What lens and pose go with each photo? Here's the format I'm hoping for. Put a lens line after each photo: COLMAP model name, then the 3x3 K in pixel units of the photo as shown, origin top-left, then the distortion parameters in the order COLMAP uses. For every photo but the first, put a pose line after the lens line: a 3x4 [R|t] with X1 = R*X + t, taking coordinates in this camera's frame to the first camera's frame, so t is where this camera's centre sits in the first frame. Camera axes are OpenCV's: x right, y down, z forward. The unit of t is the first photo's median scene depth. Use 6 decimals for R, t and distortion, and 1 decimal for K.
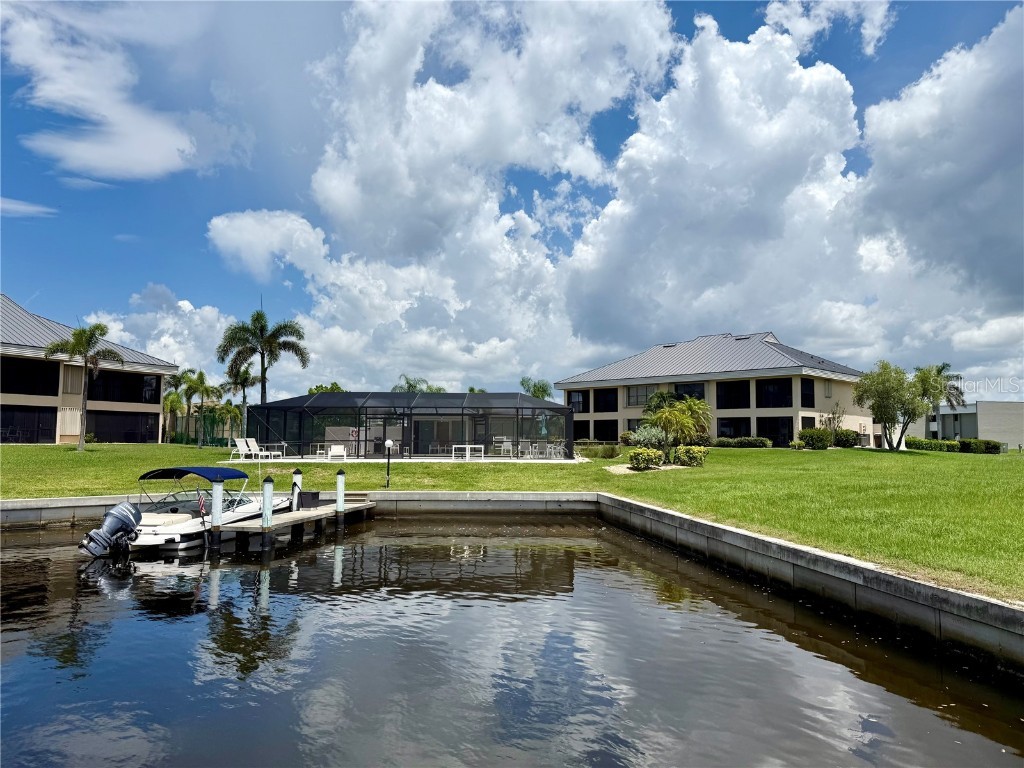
lens RADIAL K [[712.8, 0, 461.0], [0, 712.8, 386.9], [0, 0, 1]] dist [0.000797, -0.002938]
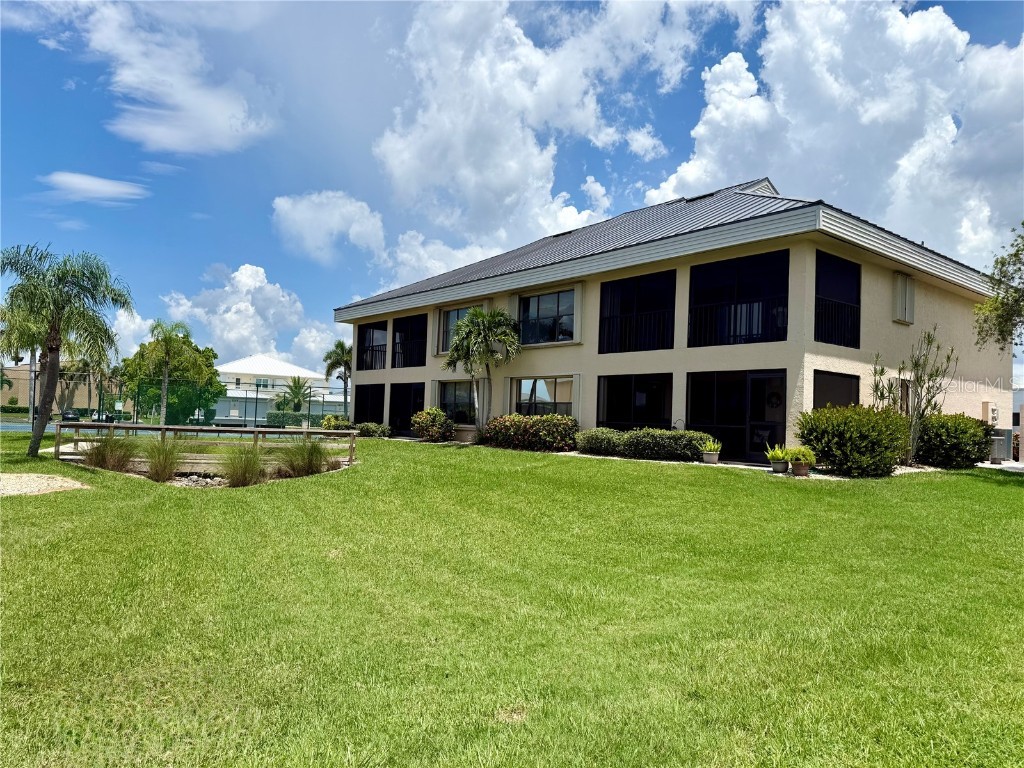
lens RADIAL K [[712.8, 0, 461.0], [0, 712.8, 386.9], [0, 0, 1]] dist [0.000797, -0.002938]
pose [[0.996532, 0.024493, -0.079524, 0.330222], [-0.022567, 0.999432, 0.025022, 0.042931], [0.080091, -0.023141, 0.996519, 0.638148]]
